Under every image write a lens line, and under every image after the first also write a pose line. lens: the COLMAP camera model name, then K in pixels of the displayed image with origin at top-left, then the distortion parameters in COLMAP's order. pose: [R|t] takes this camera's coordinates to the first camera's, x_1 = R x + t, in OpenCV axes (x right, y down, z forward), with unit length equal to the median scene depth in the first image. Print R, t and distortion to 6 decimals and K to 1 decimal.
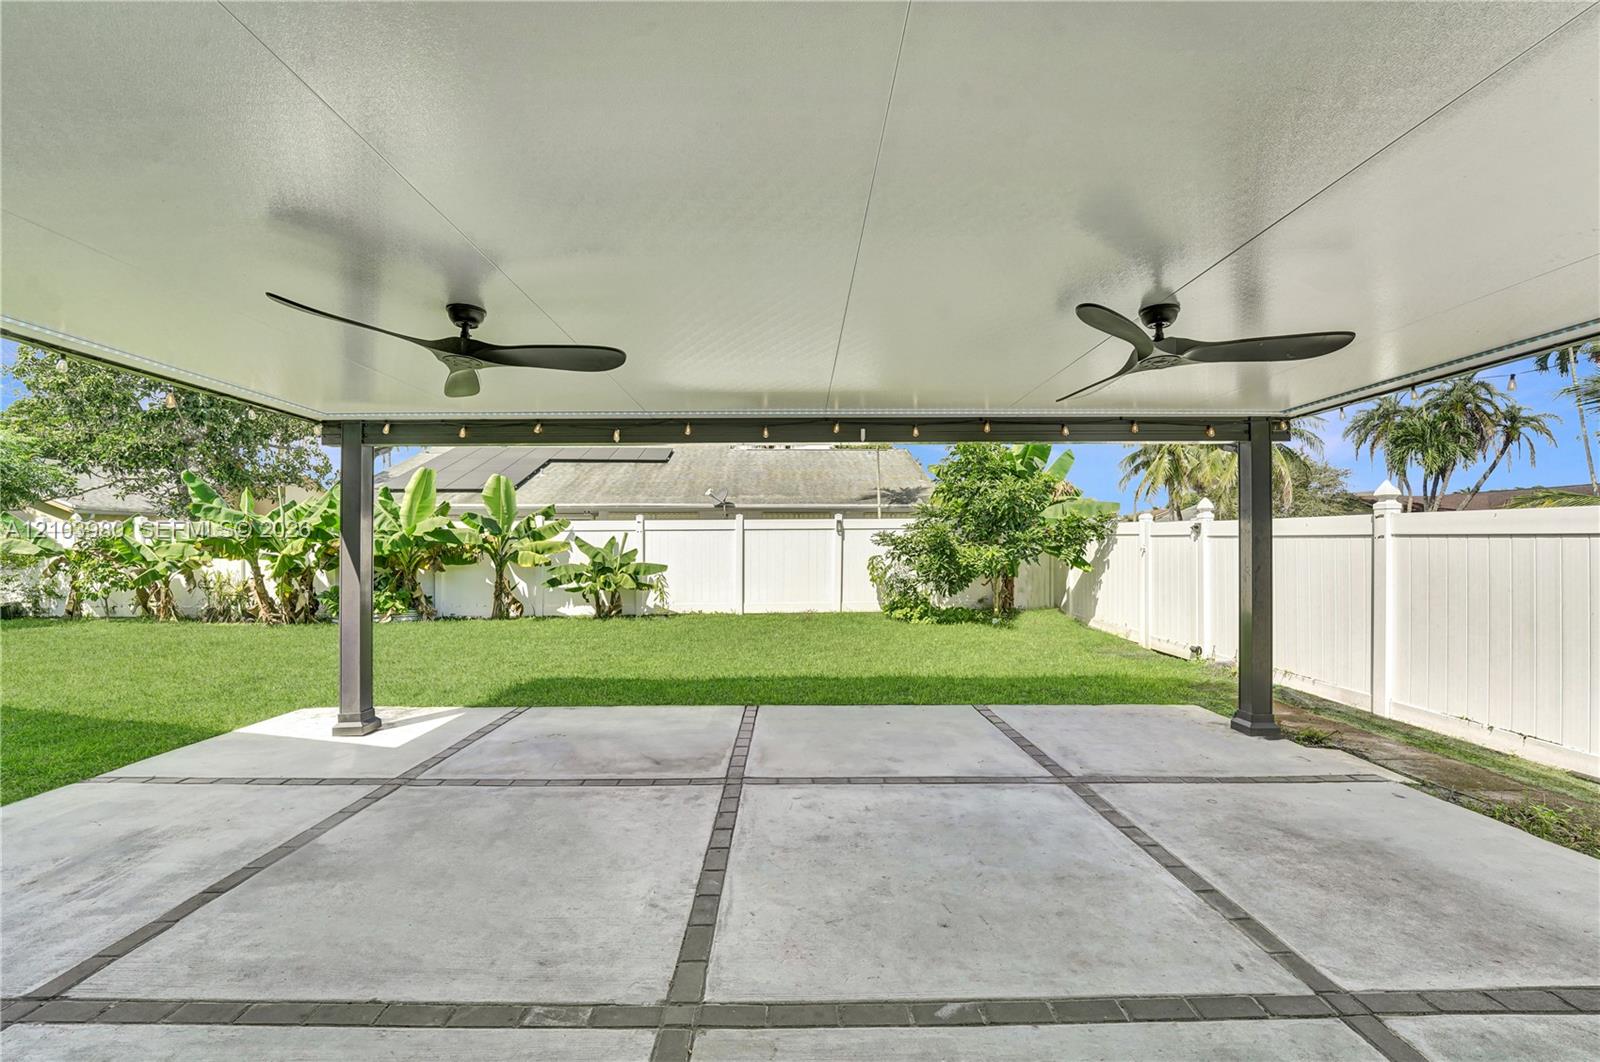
lens RADIAL K [[666.5, 0, 786.1], [0, 666.5, 542.5], [0, 0, 1]] dist [-0.013393, 0.003340]
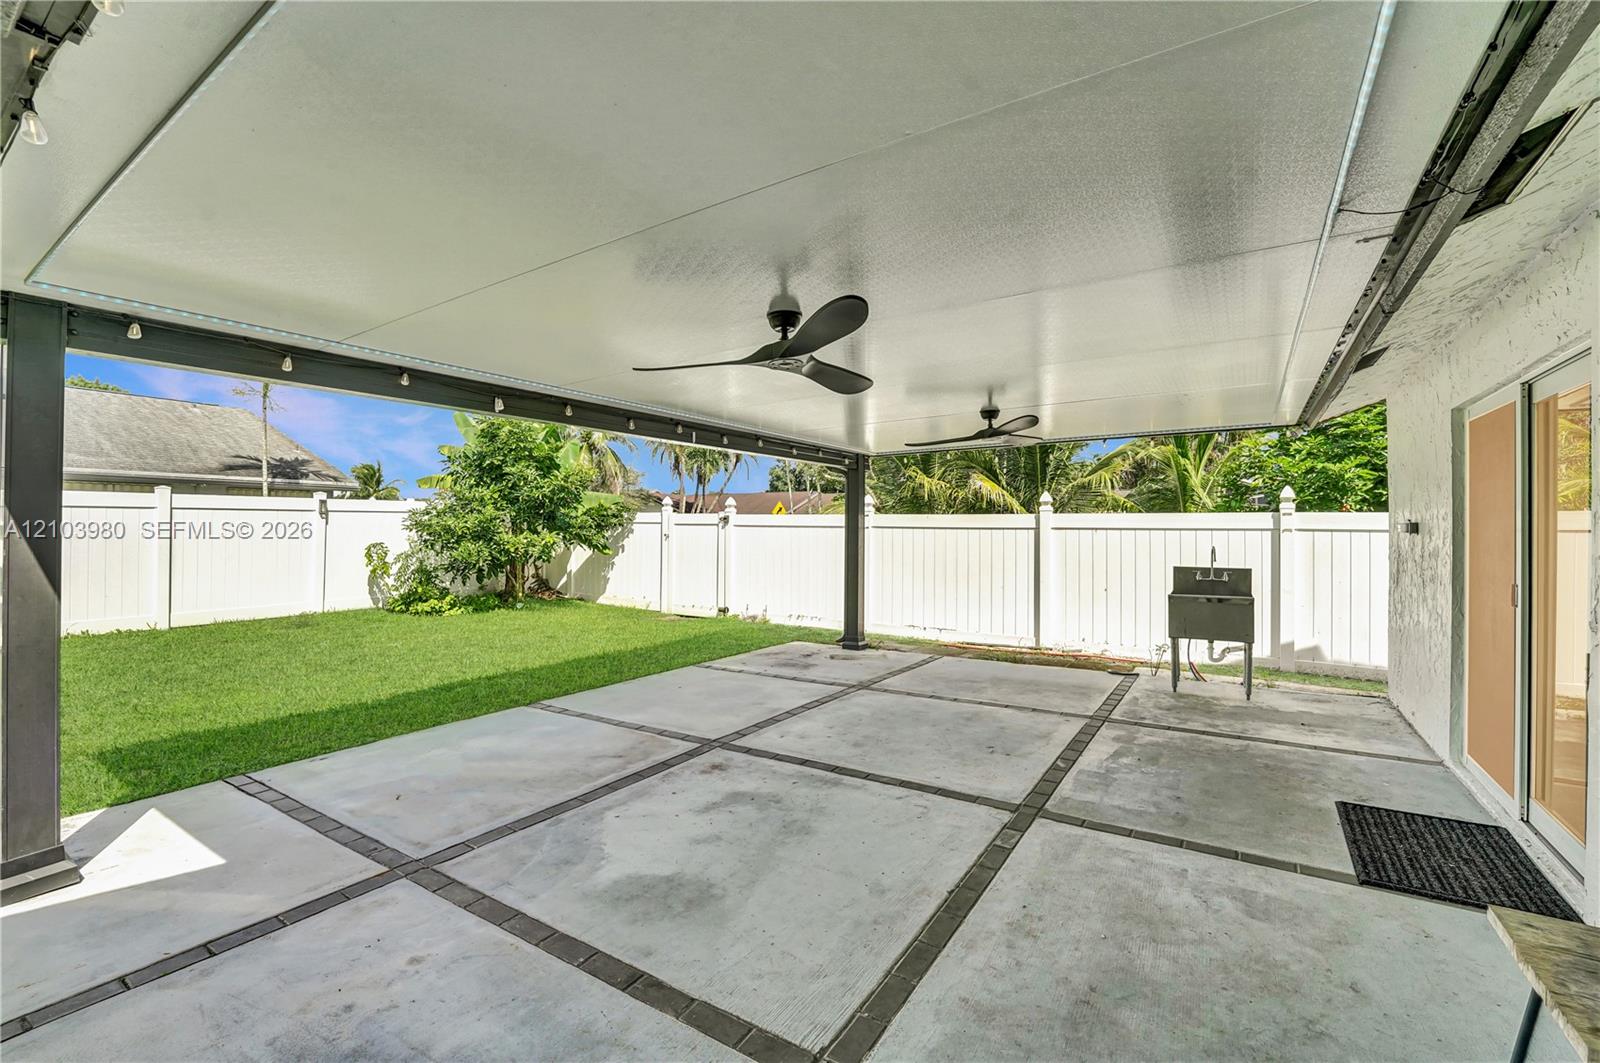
lens RADIAL K [[666.5, 0, 797.8], [0, 666.5, 524.4], [0, 0, 1]] dist [-0.013393, 0.003340]
pose [[0.564020, 0.009389, 0.825708, -0.744608], [-0.005885, 0.999956, -0.007351, -0.003338], [-0.825740, -0.000713, 0.564050, 0.202875]]
